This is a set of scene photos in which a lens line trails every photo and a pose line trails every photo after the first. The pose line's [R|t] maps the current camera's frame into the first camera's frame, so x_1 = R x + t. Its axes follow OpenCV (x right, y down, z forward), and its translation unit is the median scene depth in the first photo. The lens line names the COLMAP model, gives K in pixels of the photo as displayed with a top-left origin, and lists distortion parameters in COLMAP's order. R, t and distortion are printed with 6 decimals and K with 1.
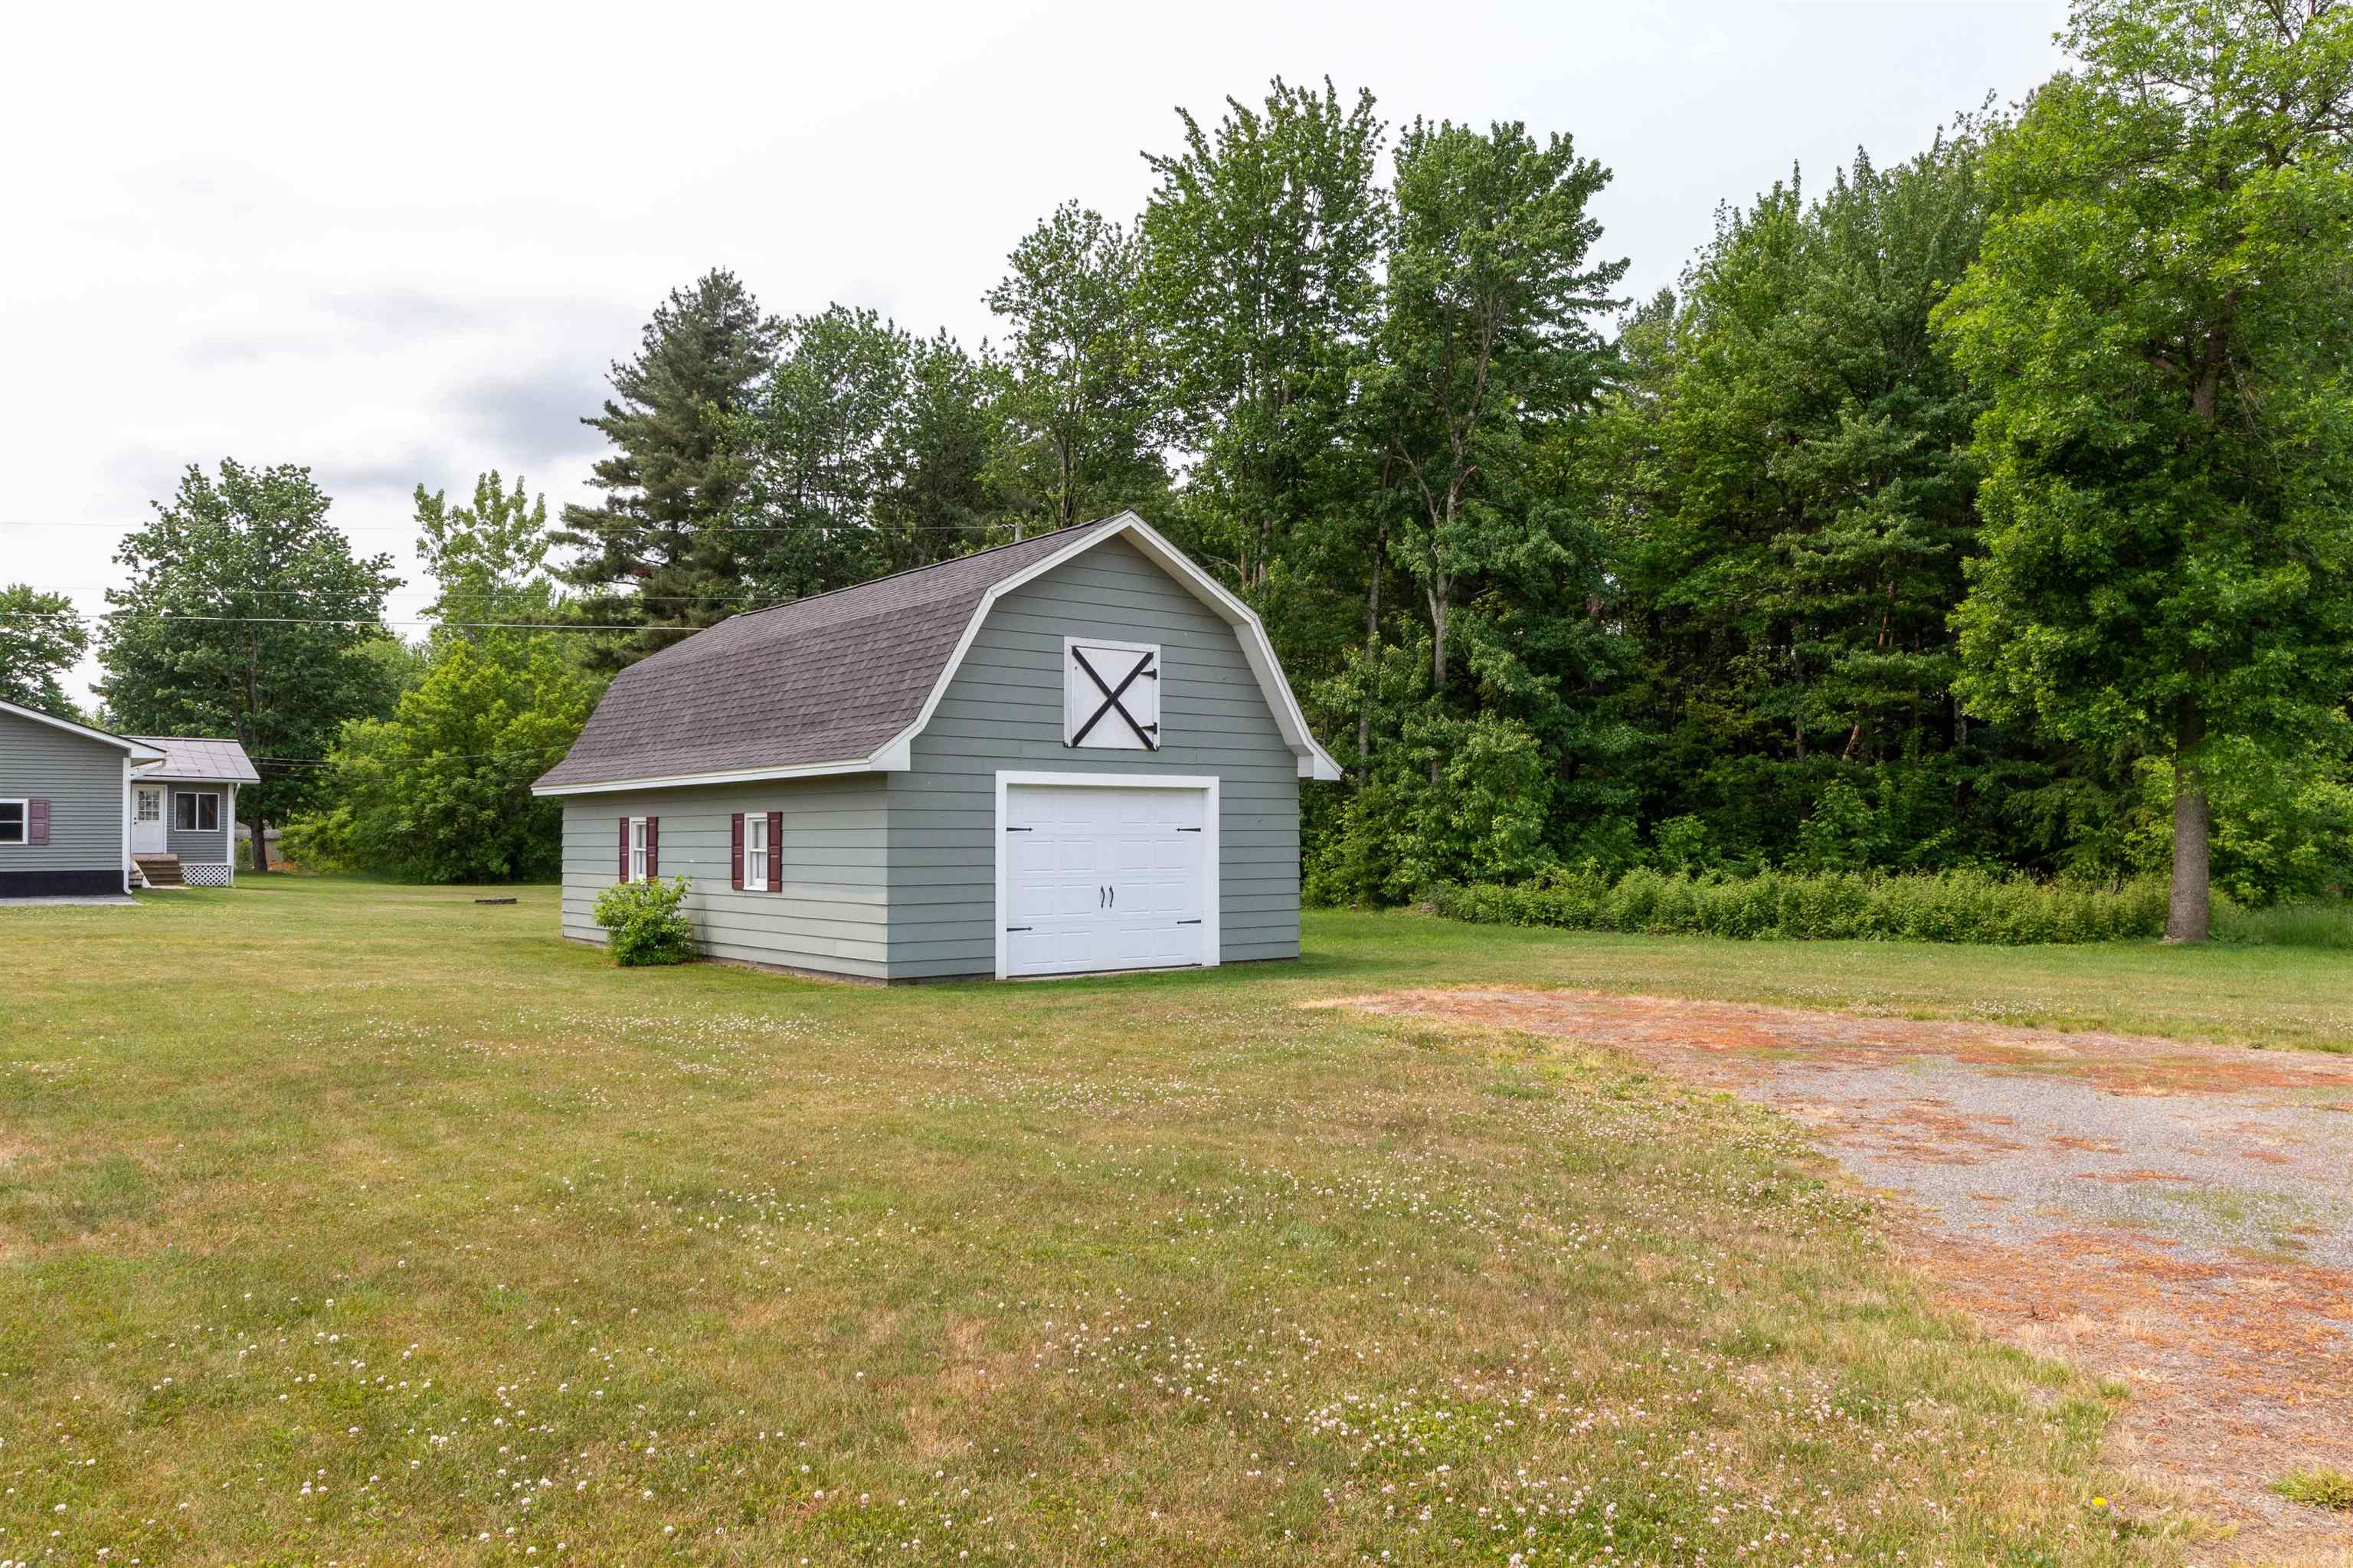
lens RADIAL K [[1670.8, 0, 1189.0], [0, 1670.8, 770.4], [0, 0, 1]] dist [-0.000789, 0.002415]
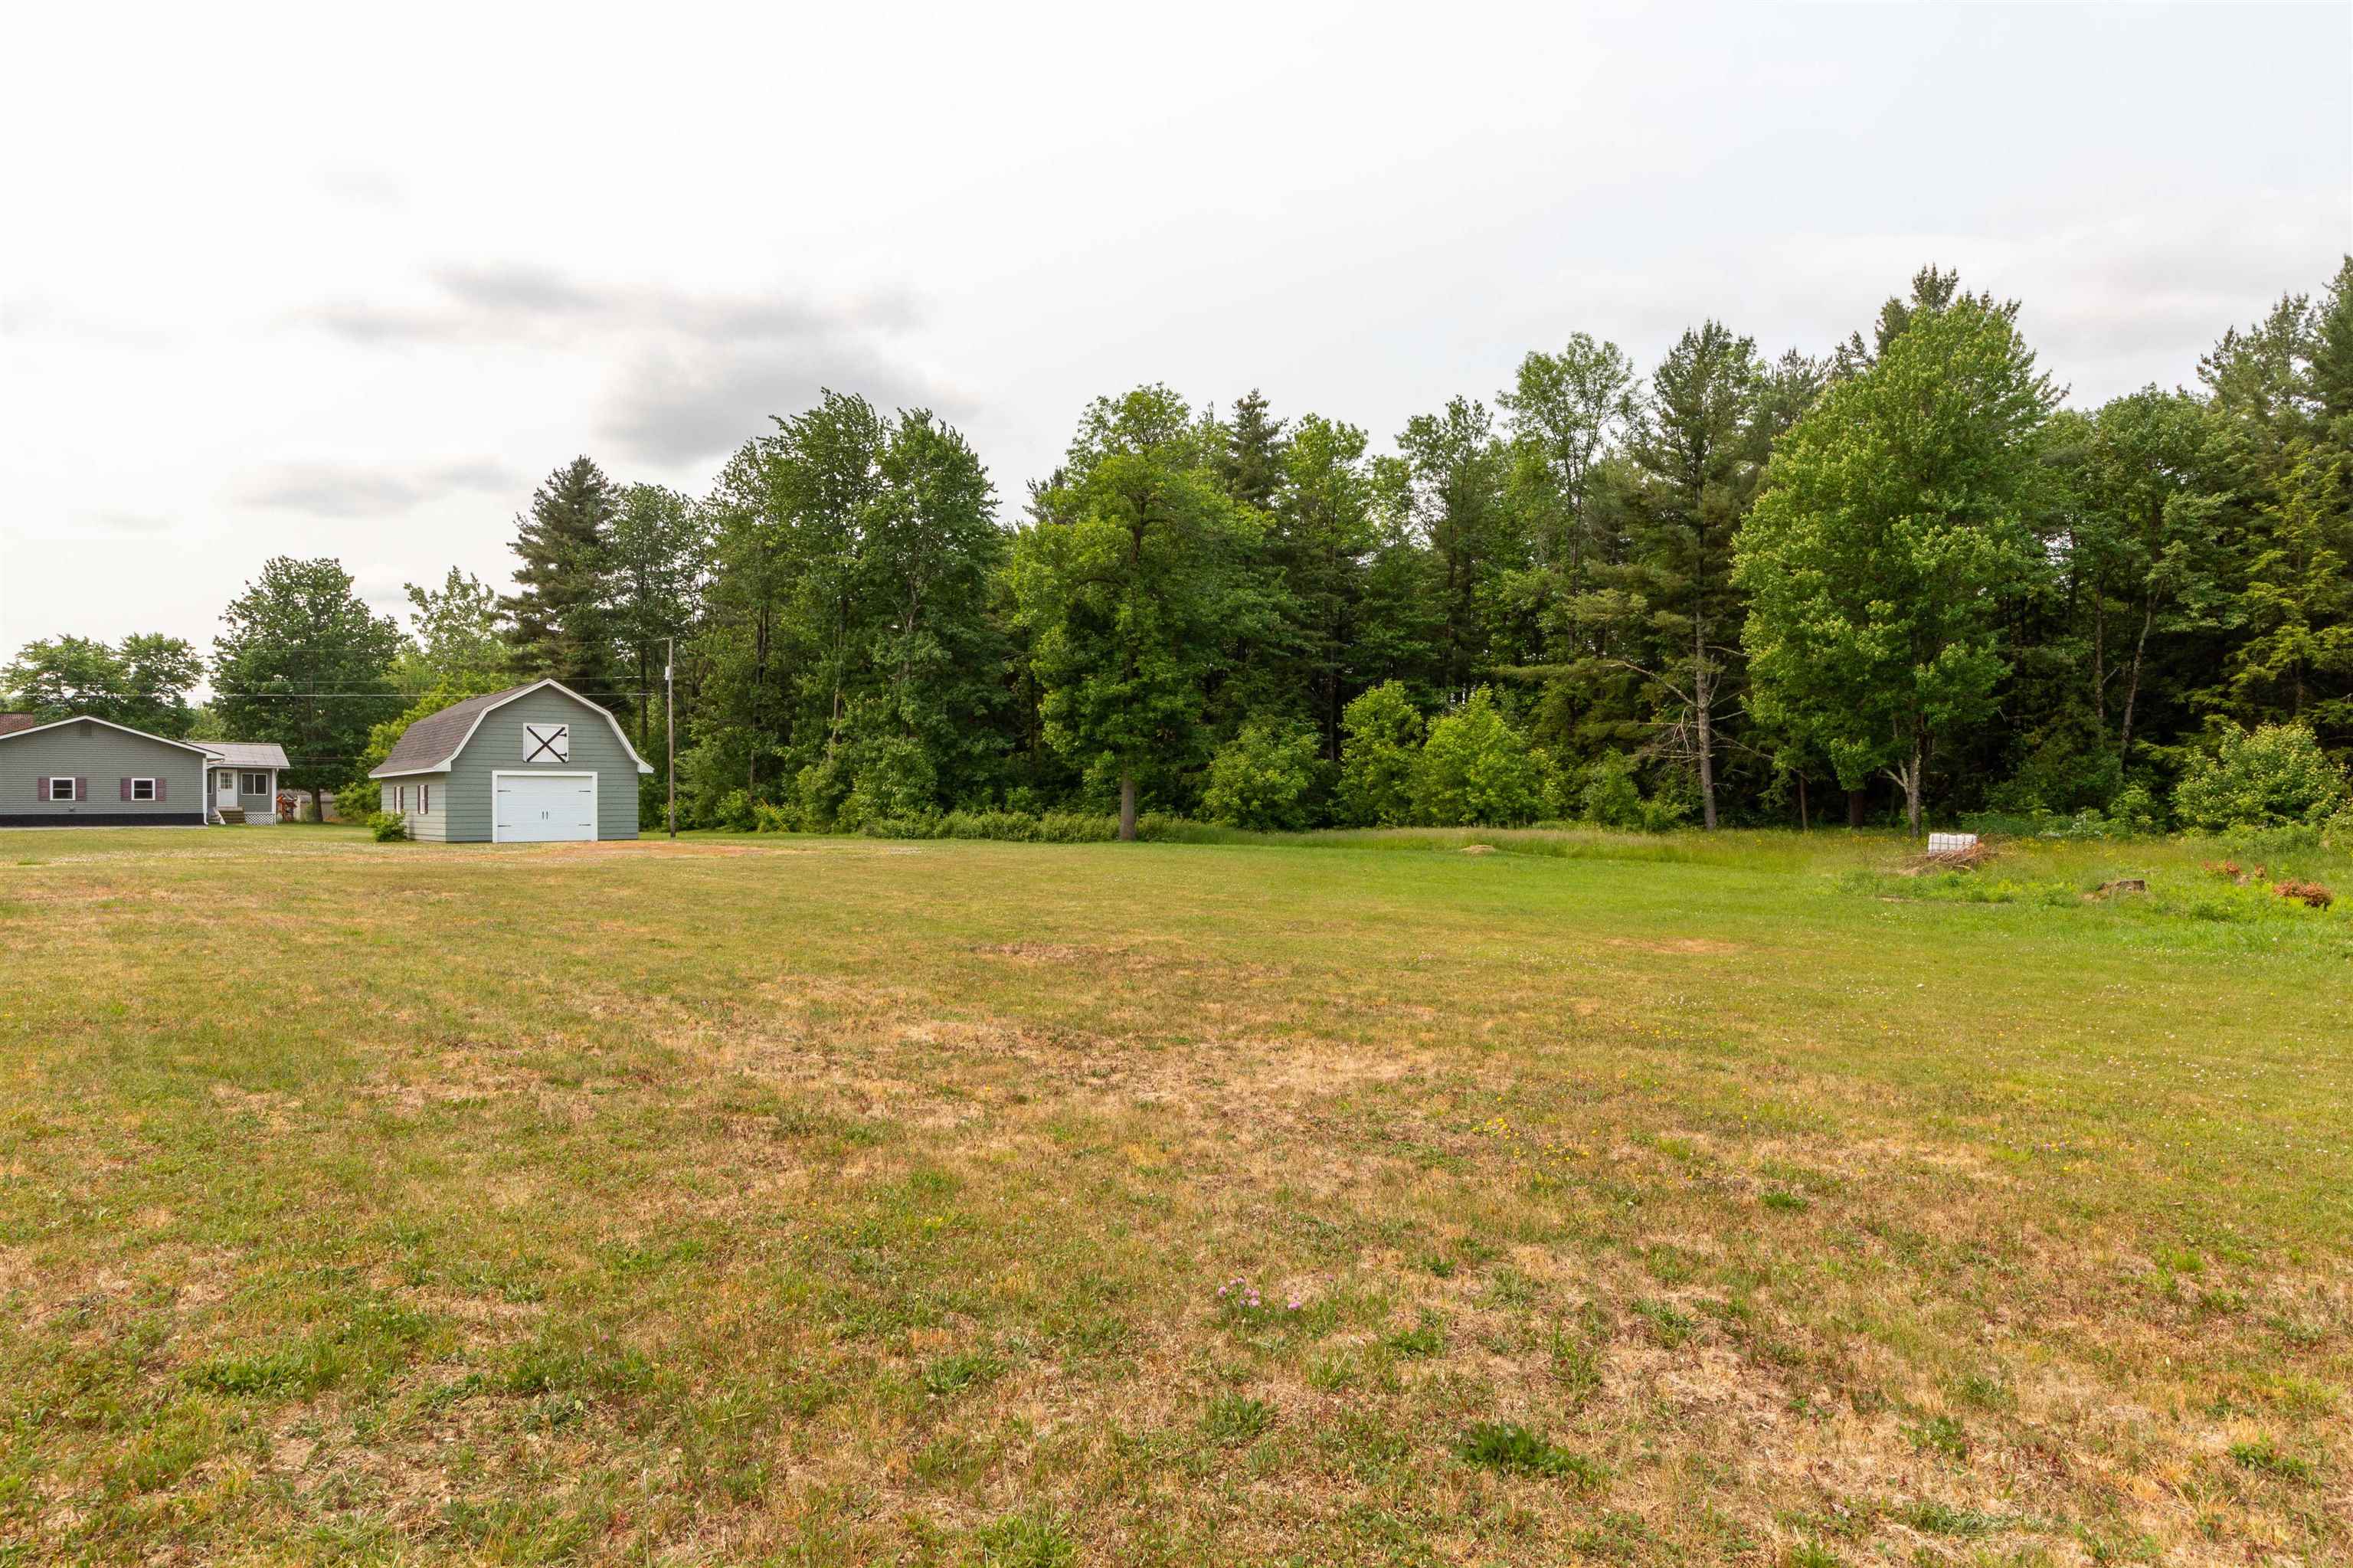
lens RADIAL K [[1333.0, 0, 1173.7], [0, 1333.0, 804.2], [0, 0, 1]] dist [-0.002826, 0.003696]
pose [[0.999335, -0.001464, 0.036424, 0.218531], [-0.000035, 0.999155, 0.041108, -0.008188], [-0.036453, -0.041082, 0.998491, -0.301142]]
